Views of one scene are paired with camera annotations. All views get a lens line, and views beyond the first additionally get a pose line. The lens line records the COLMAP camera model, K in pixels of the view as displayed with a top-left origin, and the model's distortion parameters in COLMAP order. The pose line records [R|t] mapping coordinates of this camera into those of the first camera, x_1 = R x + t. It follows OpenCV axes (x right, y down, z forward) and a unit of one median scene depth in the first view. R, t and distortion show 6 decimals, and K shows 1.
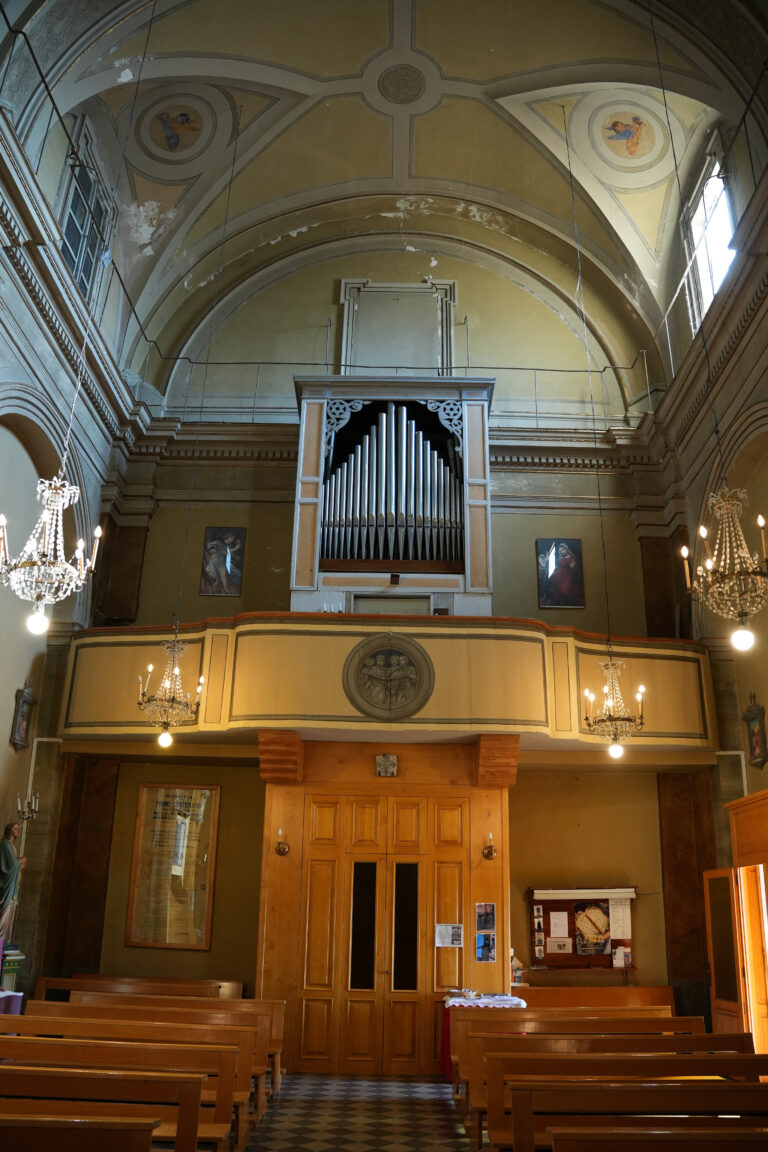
lens RADIAL K [[897.7, 0, 384.0], [0, 897.7, 576.0], [0, 0, 1]] dist [-0.158225, 0.000259]
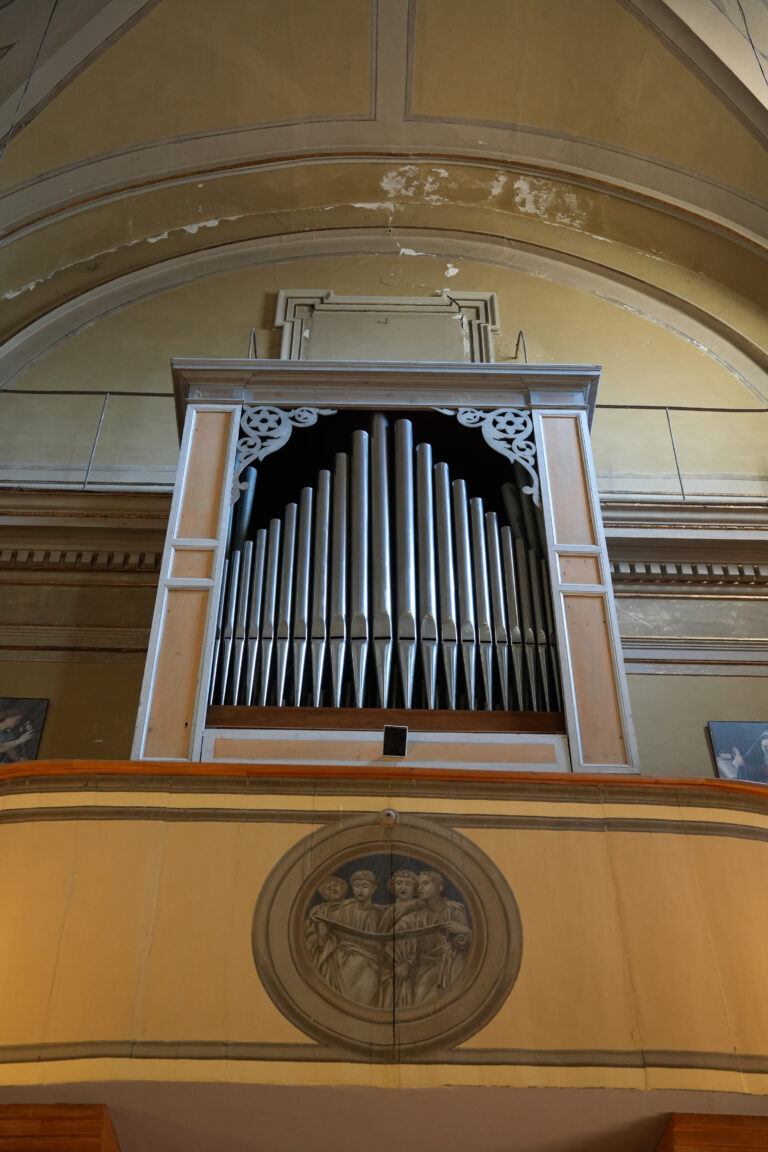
lens RADIAL K [[1336.6, 0, 384.0], [0, 1336.6, 576.0], [0, 0, 1]] dist [0.000135, 0.012022]
pose [[0.999560, 0.004581, 0.029323, -0.009707], [0.006525, 0.929918, -0.367710, 0.141925], [-0.028952, 0.367739, 0.929478, 0.384095]]
